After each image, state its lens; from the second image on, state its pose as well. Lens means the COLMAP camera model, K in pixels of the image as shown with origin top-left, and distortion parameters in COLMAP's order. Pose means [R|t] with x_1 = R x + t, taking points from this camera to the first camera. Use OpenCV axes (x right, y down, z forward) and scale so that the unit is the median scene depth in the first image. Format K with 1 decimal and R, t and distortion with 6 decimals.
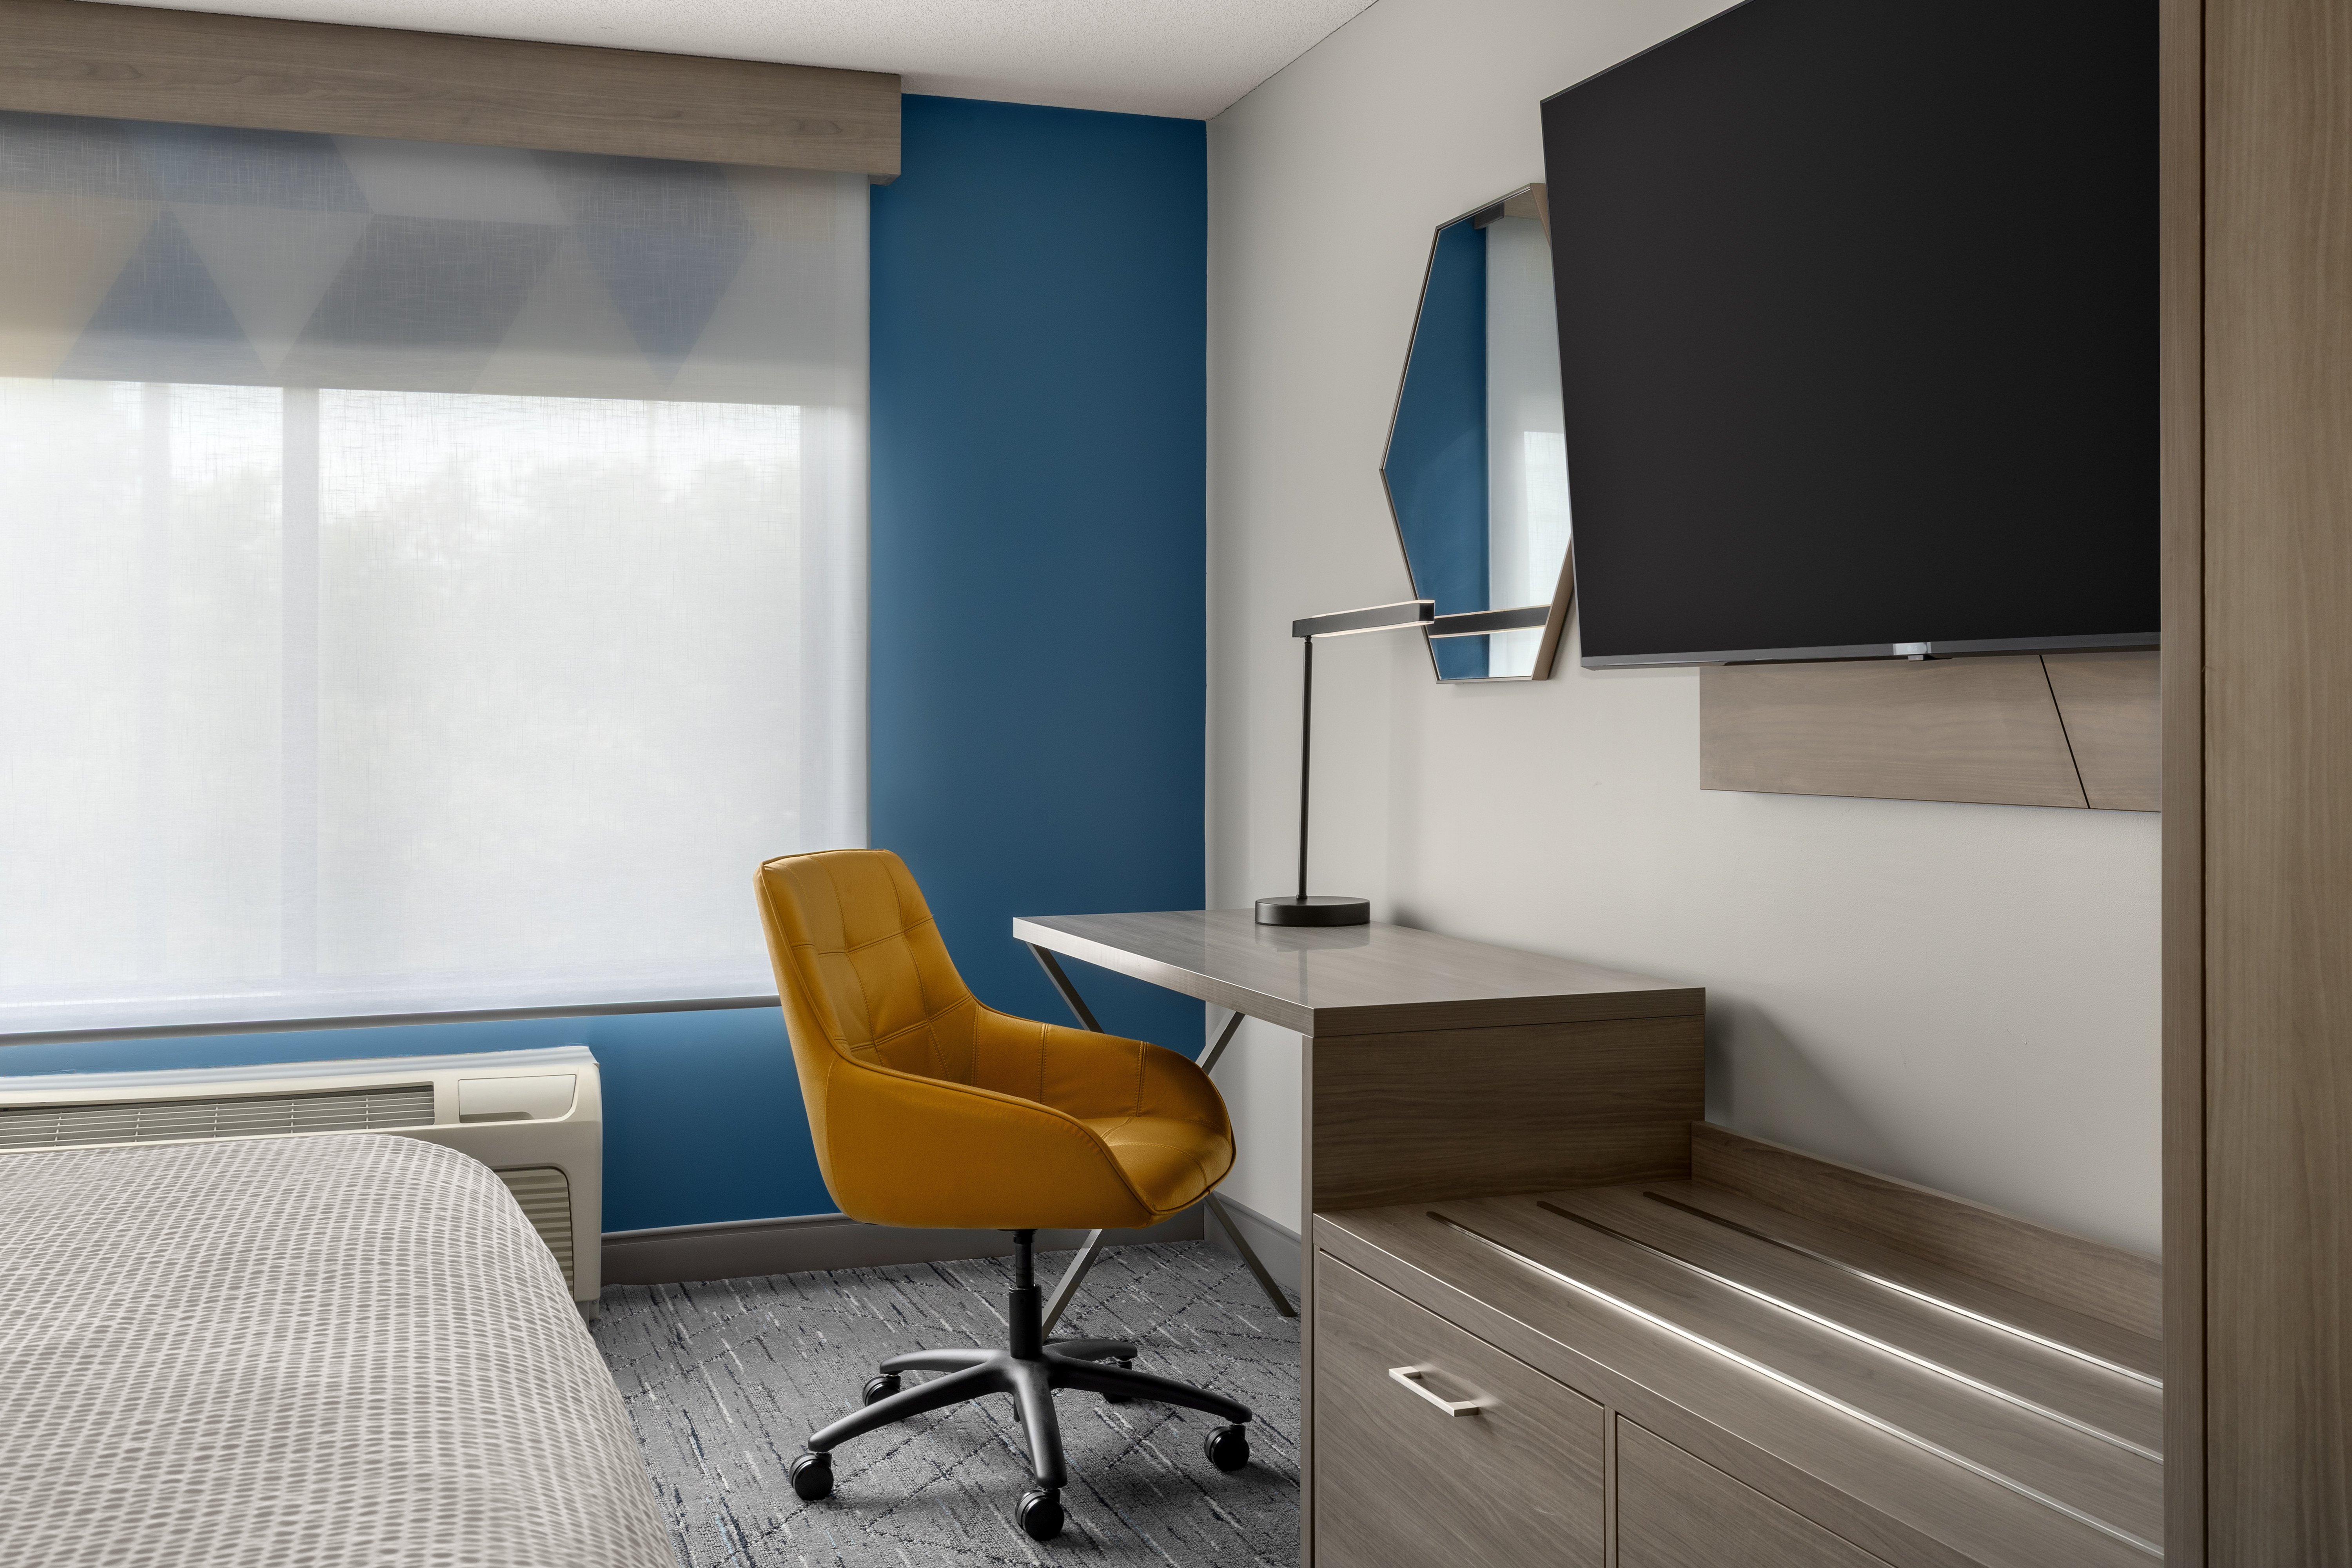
lens RADIAL K [[2363.6, 0, 1176.0], [0, 2363.6, 784.0], [0, 0, 1]] dist [-0.012538, -0.011005]
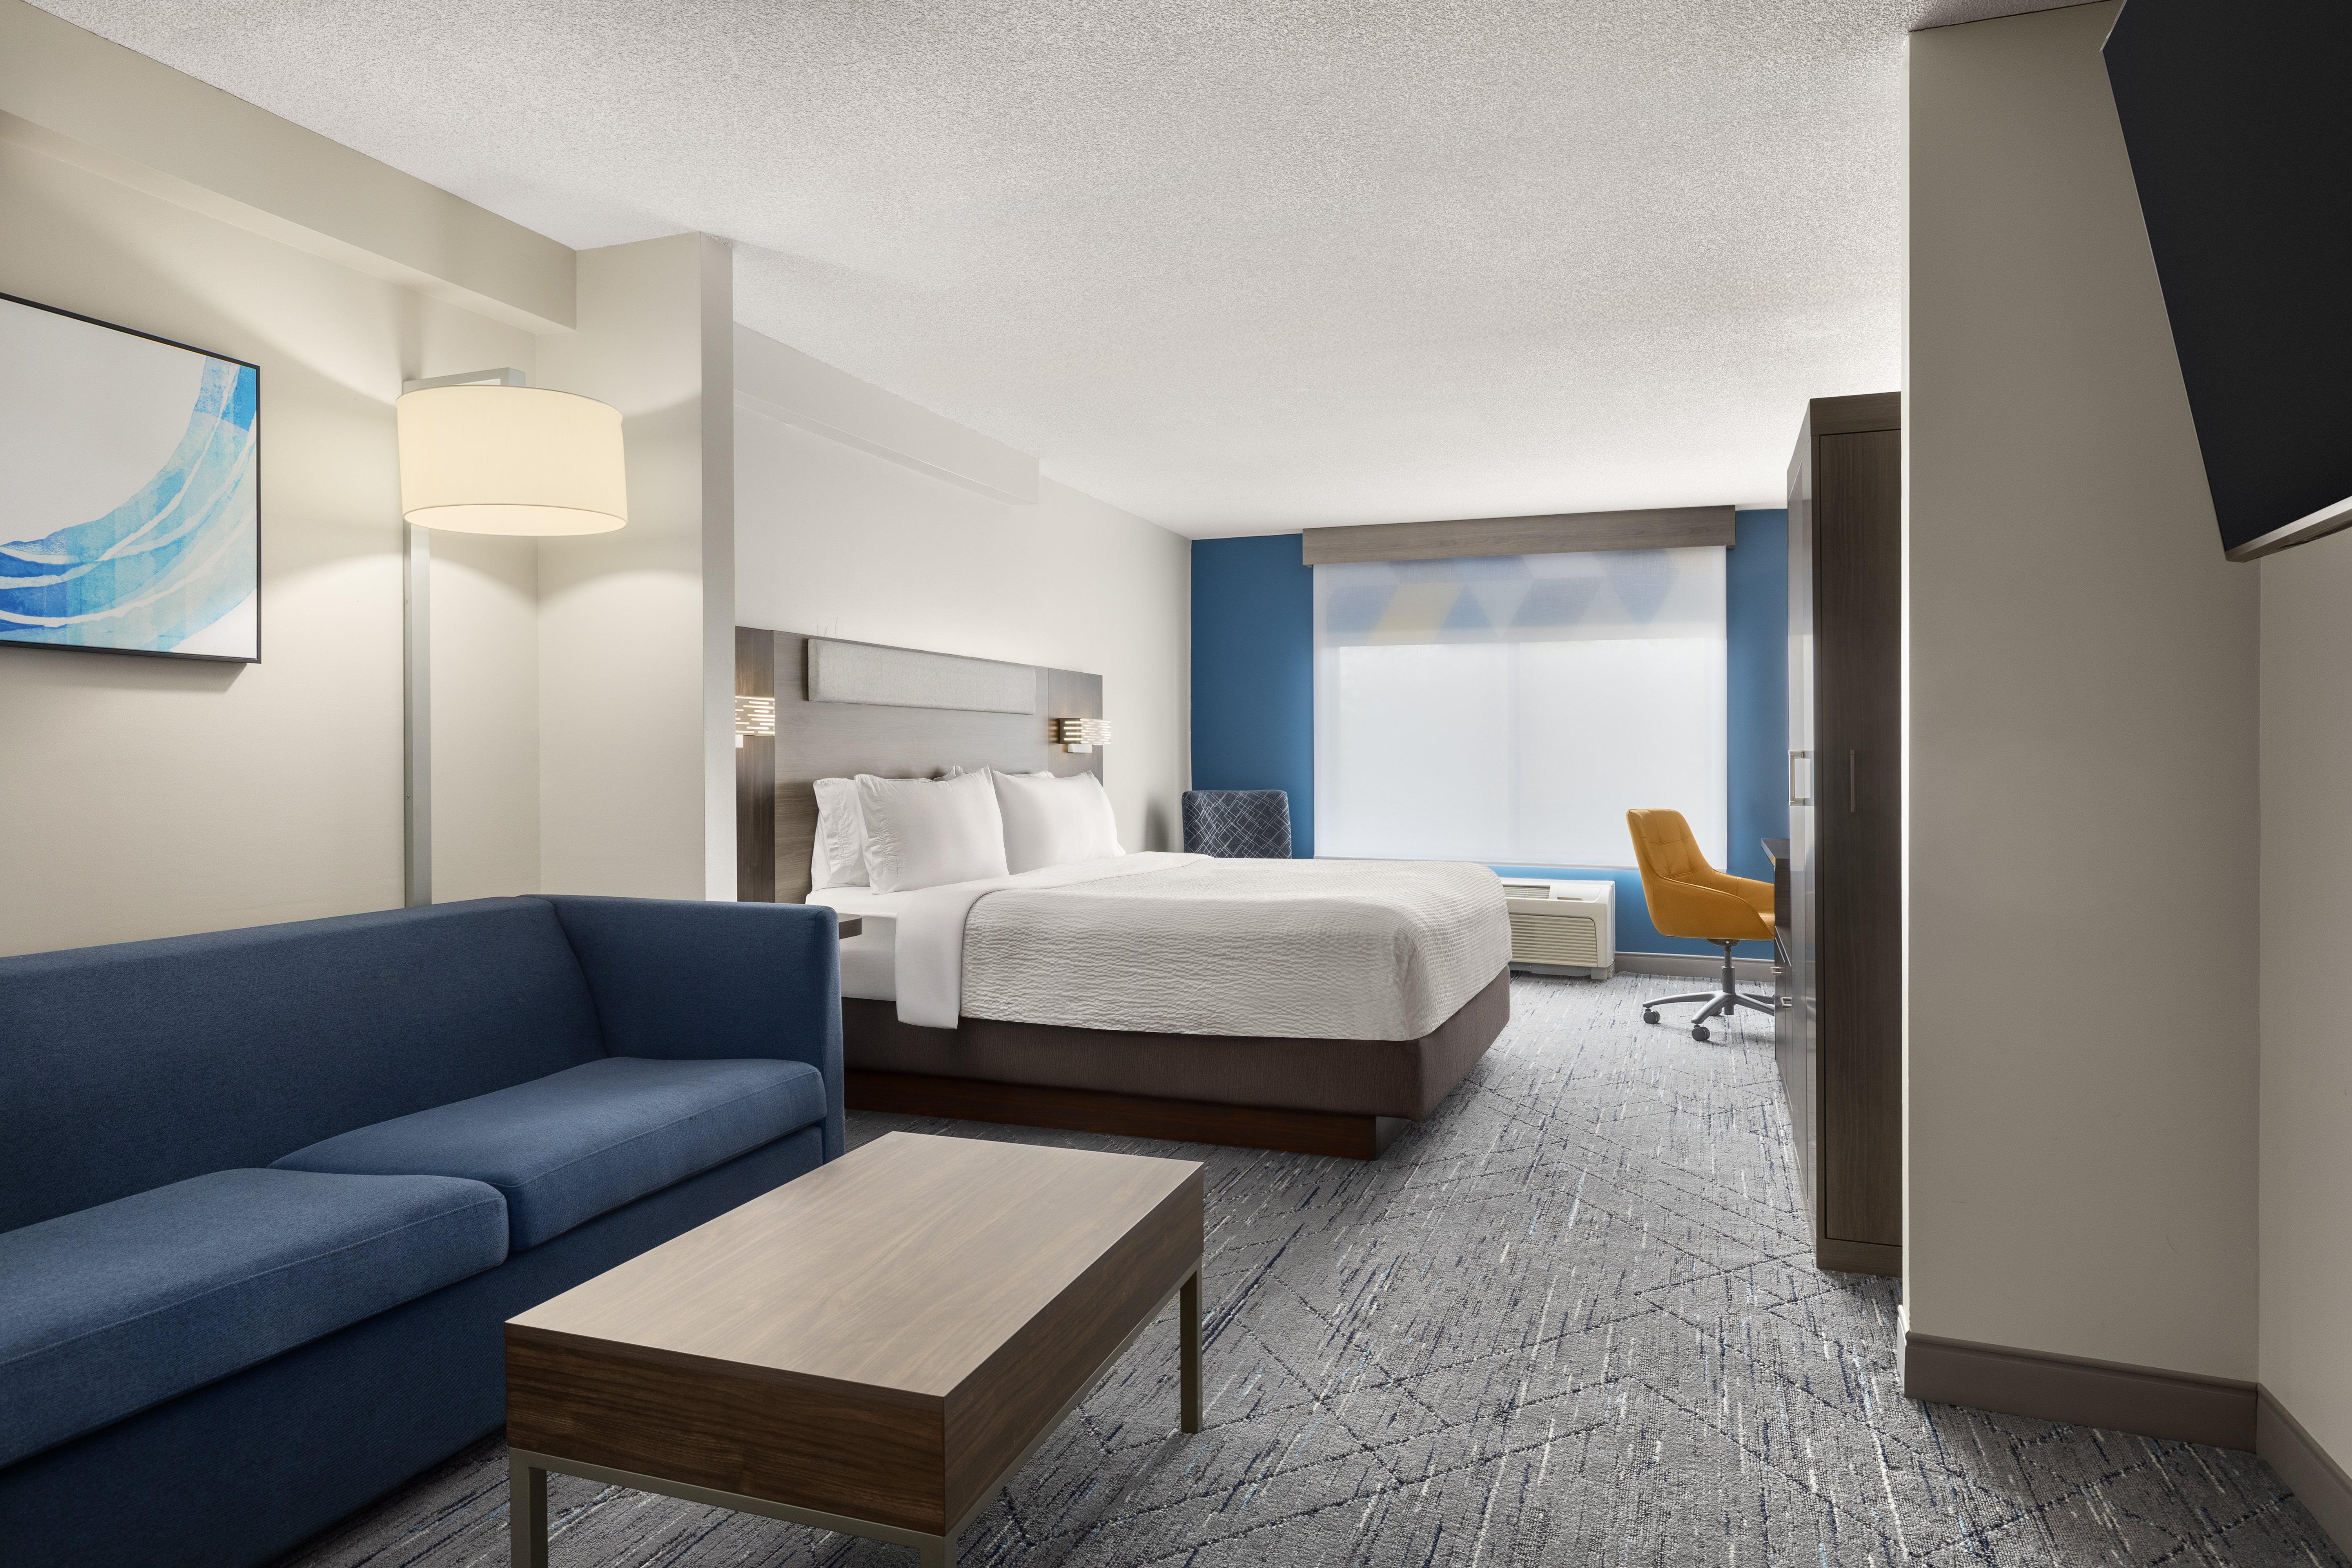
lens RADIAL K [[1408.9, 0, 1173.3], [0, 1408.9, 752.3], [0, 0, 1]] dist [-0.000226, -0.000369]
pose [[0.786544, -0.002192, -0.617531, 0.366256], [-0.006829, 0.999902, -0.012248, -0.011227], [0.617497, 0.013851, 0.786451, -0.605912]]
